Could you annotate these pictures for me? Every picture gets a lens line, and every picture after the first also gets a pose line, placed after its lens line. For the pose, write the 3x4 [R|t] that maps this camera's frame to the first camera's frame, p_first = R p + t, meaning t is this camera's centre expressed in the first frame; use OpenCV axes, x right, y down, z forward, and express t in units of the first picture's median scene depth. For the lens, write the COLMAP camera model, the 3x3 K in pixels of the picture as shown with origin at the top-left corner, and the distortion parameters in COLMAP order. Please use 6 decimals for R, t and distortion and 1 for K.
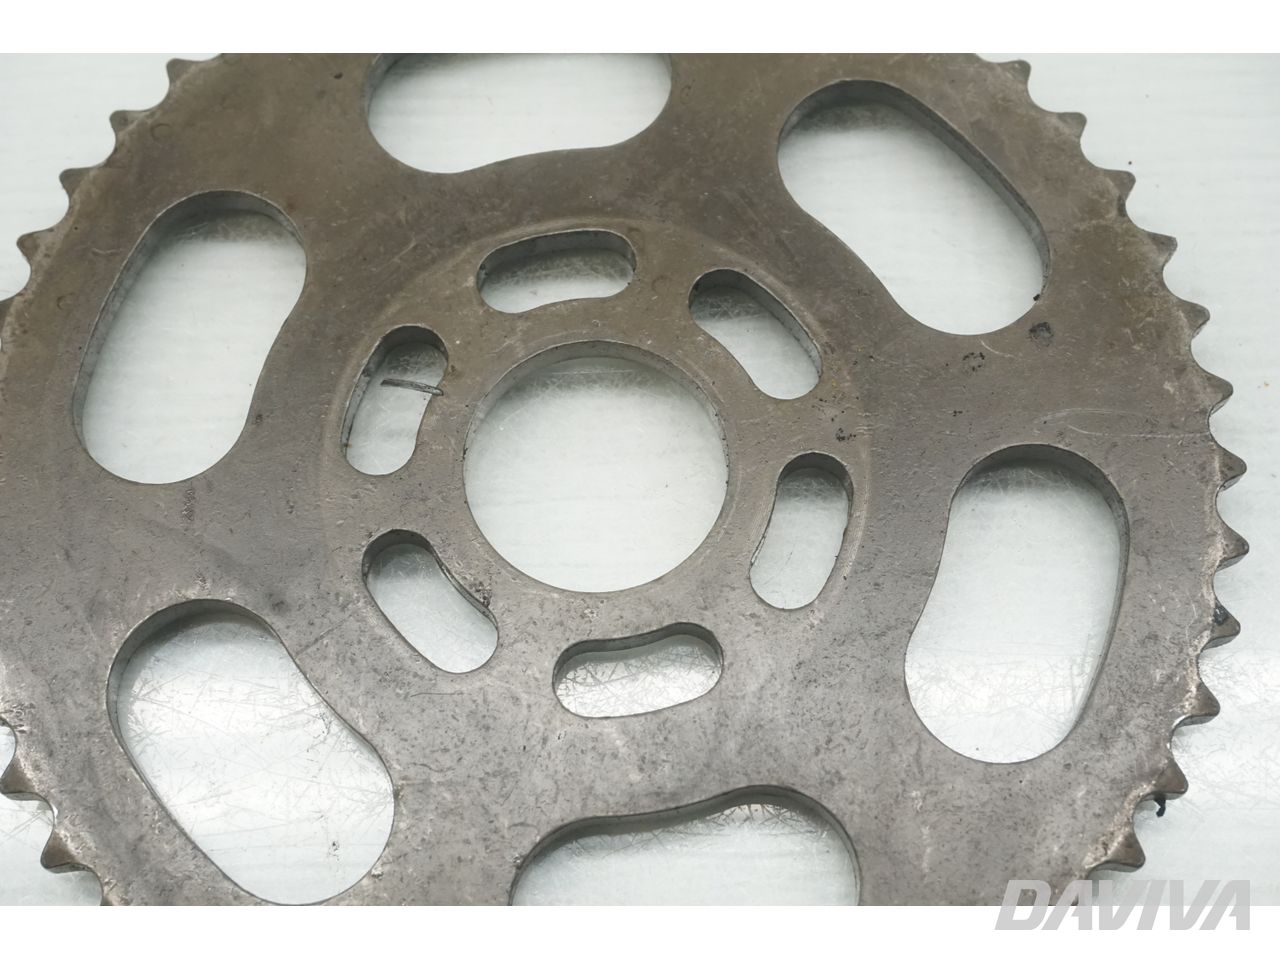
lens RADIAL K [[2137.2, 0, 640.0], [0, 2137.2, 480.0], [0, 0, 1]] dist [0.030011, -0.036985]
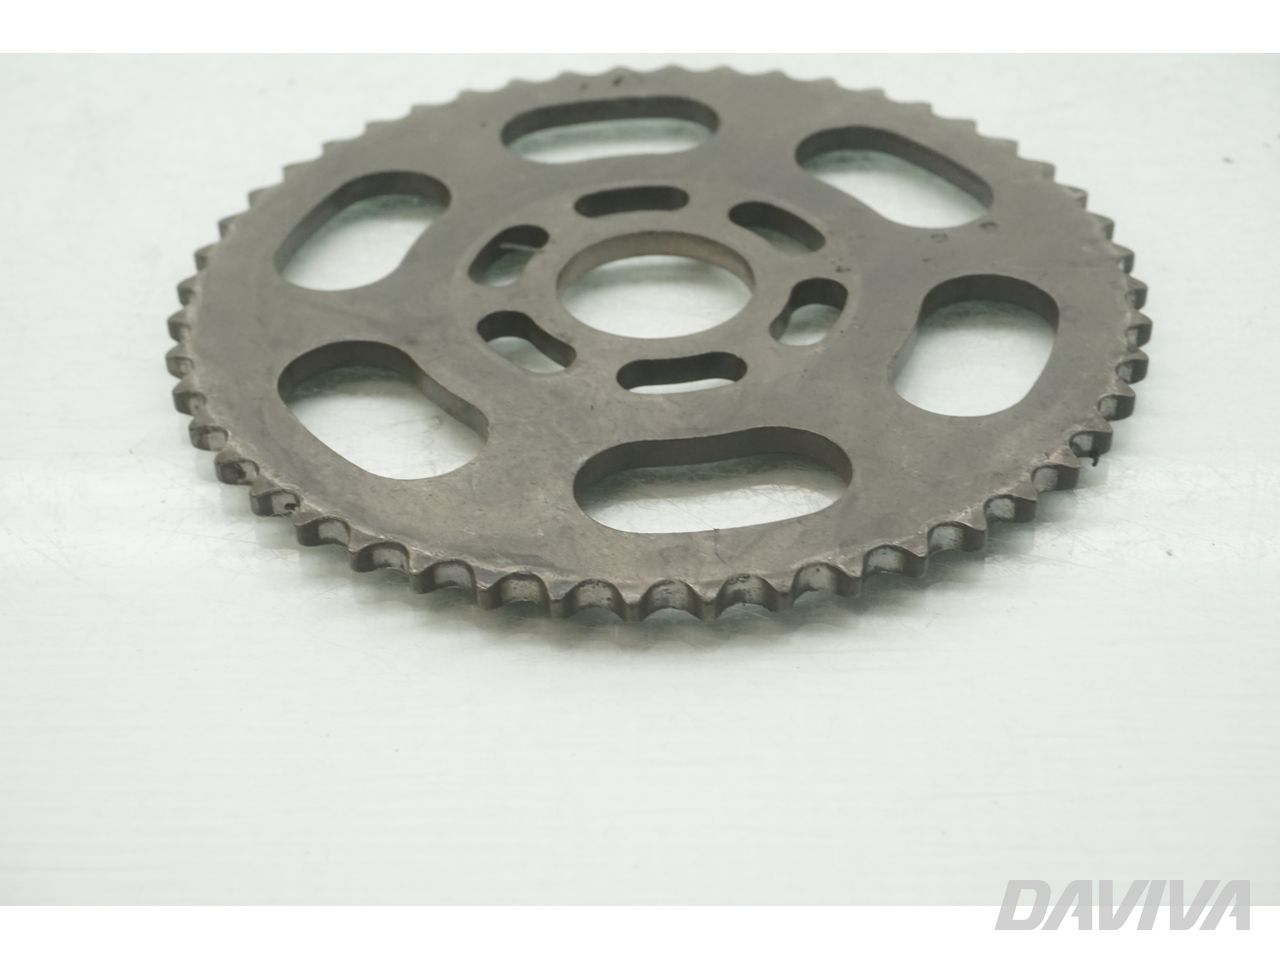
lens RADIAL K [[2137.2, 0, 640.0], [0, 2137.2, 480.0], [0, 0, 1]] dist [0.030011, -0.036985]
pose [[0.998257, 0.002718, -0.058949, 0.048015], [-0.034380, 0.838695, -0.543515, 0.810116], [0.047963, 0.544594, 0.837327, -0.054339]]
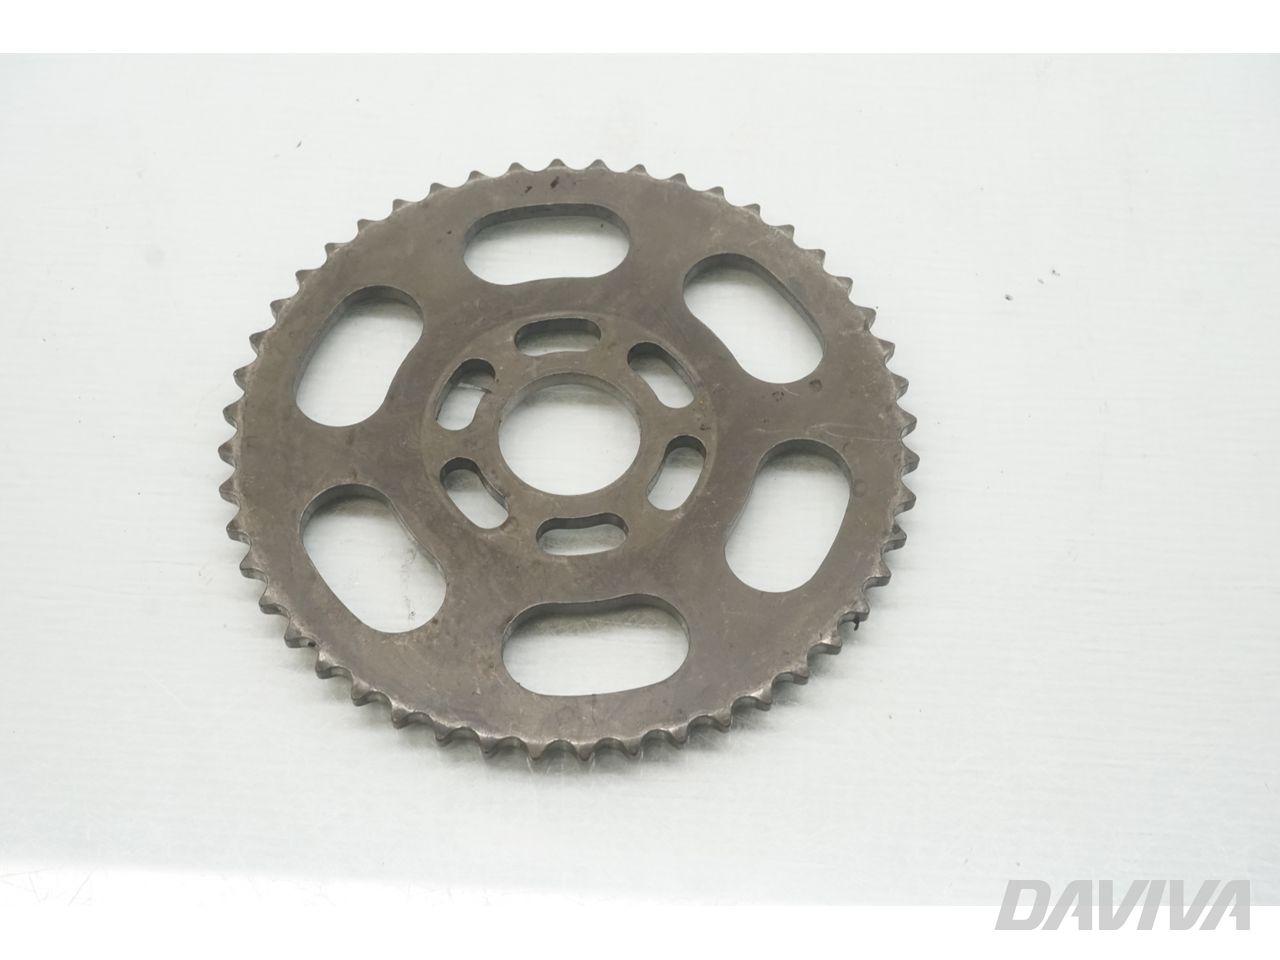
lens RADIAL K [[2137.2, 0, 640.0], [0, 2137.2, 480.0], [0, 0, 1]] dist [0.030011, -0.036985]
pose [[0.997159, 0.067715, -0.033003, 0.102877], [-0.072734, 0.979497, -0.187869, 0.371026], [0.019604, 0.189736, 0.981639, -0.802818]]
